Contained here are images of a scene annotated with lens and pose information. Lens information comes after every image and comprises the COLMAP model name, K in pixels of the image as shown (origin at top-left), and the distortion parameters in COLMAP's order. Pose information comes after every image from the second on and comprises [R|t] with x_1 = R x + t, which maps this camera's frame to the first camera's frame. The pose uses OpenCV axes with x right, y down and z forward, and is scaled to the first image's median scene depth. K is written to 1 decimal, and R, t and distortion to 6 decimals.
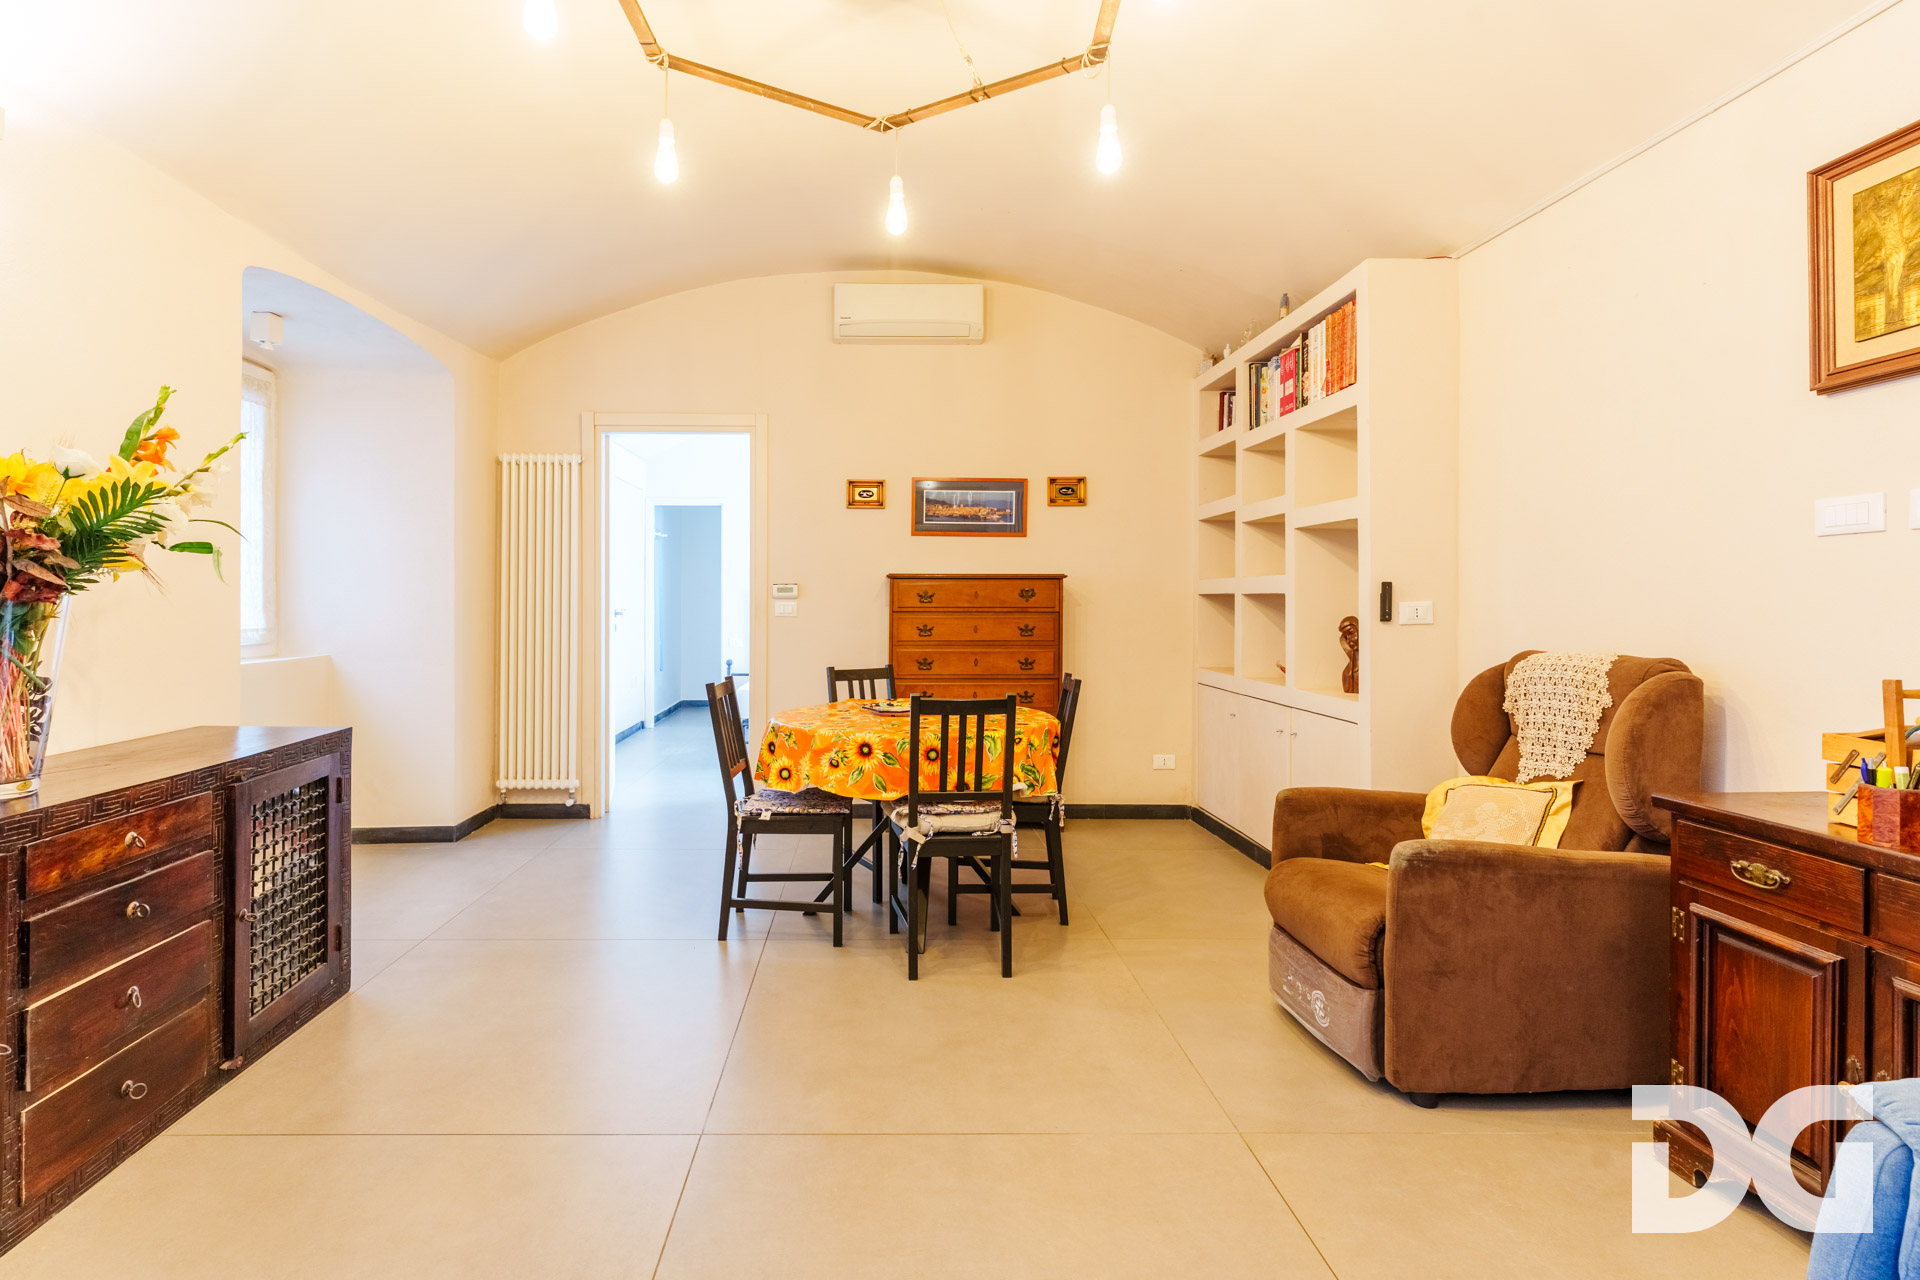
lens RADIAL K [[937.5, 0, 874.4], [0, 937.5, 601.1], [0, 0, 1]] dist [-0.000588, 0.001005]
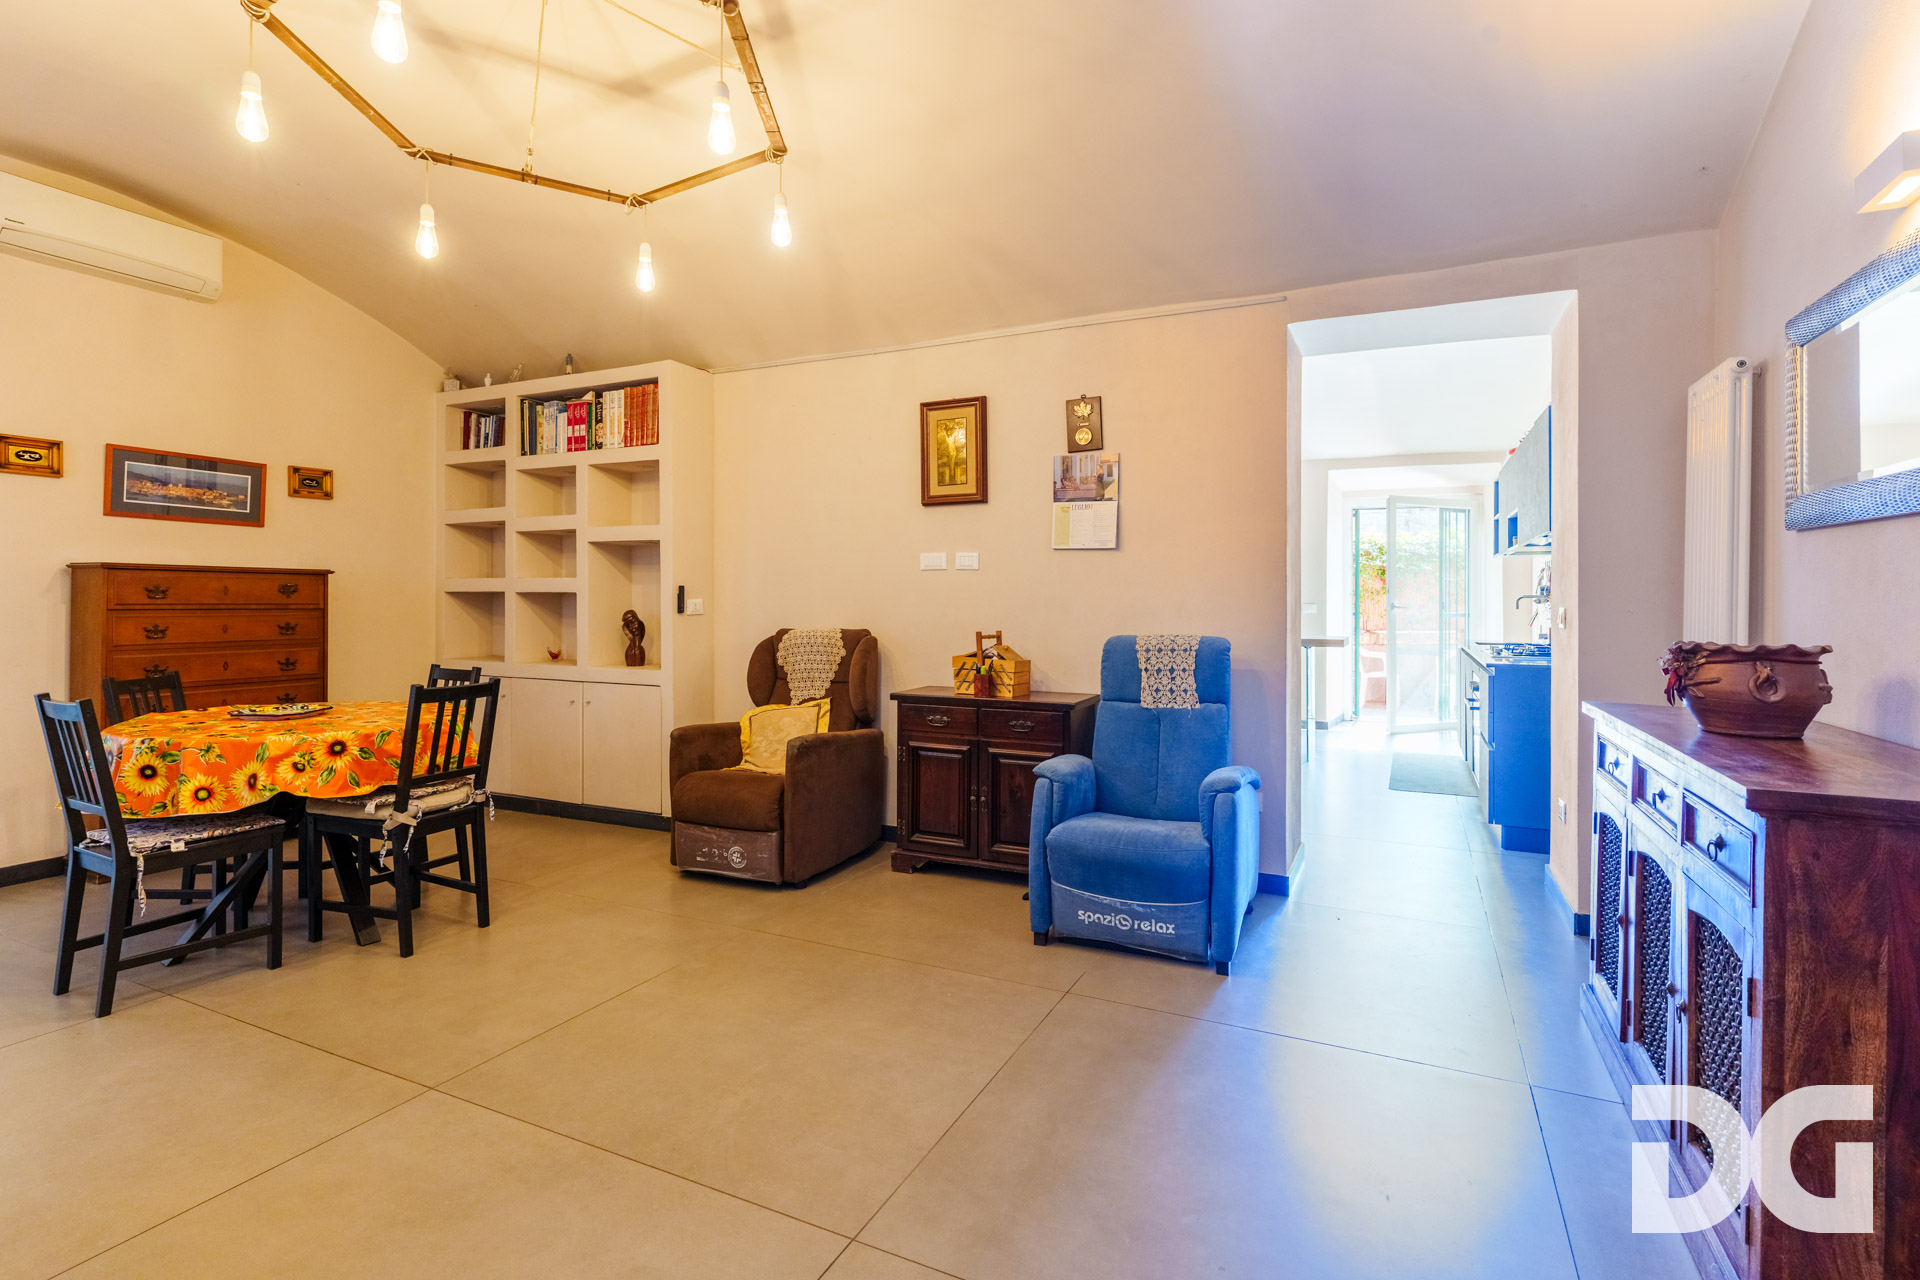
lens RADIAL K [[937.5, 0, 960.8], [0, 937.5, 590.3], [0, 0, 1]] dist [-0.000588, 0.001005]
pose [[0.434560, 0.011605, 0.900568, -0.615590], [-0.003682, 0.999932, -0.011109, 0.000940], [-0.900635, 0.001511, 0.434573, -0.020811]]
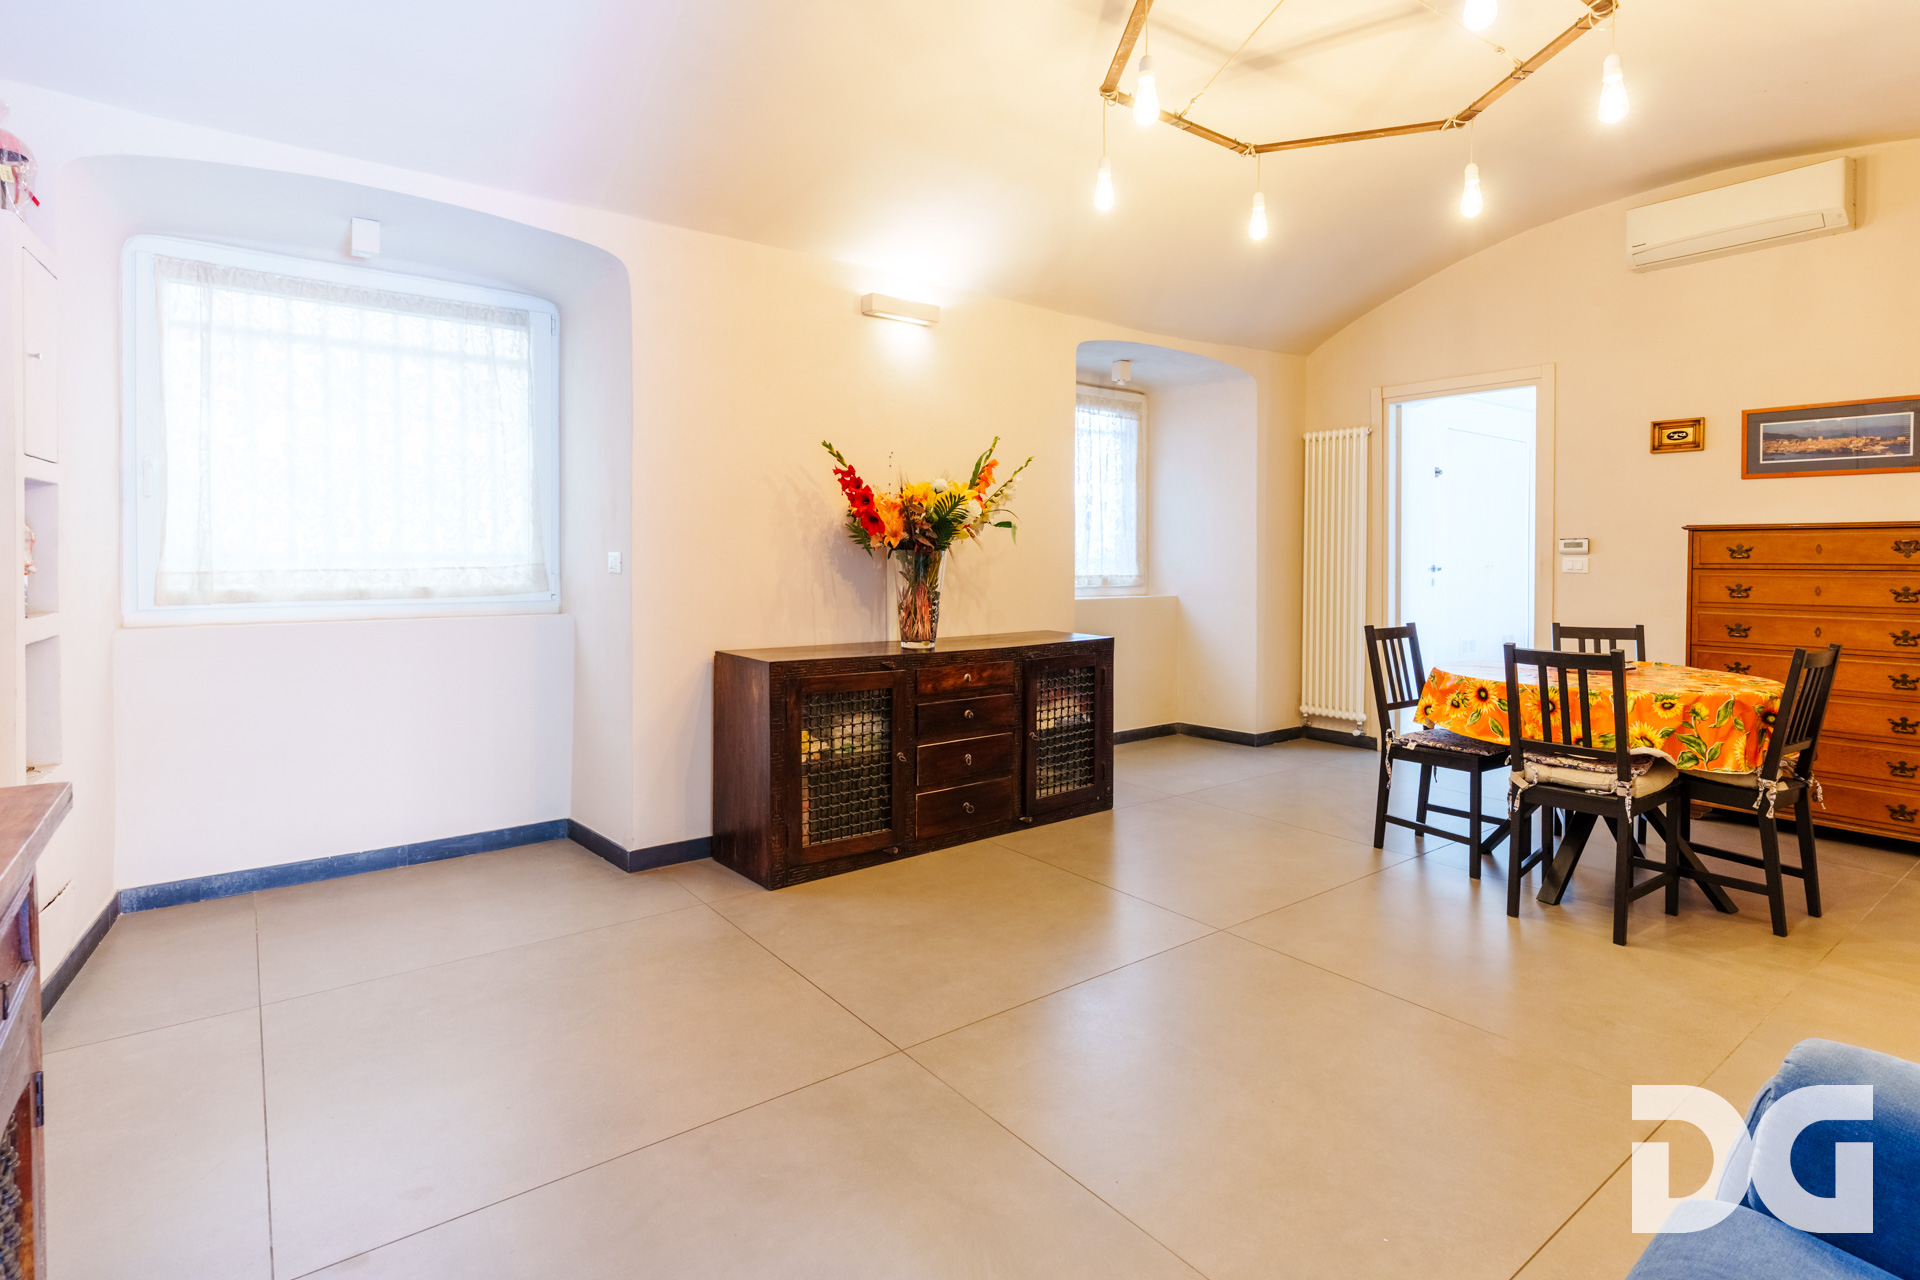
lens RADIAL K [[937.5, 0, 974.2], [0, 937.5, 566.2], [0, 0, 1]] dist [-0.000588, 0.001005]
pose [[0.614110, 0.008994, -0.789169, 0.475500], [-0.002788, 0.999954, 0.009227, 0.004537], [0.789215, -0.003467, 0.614107, -0.111668]]
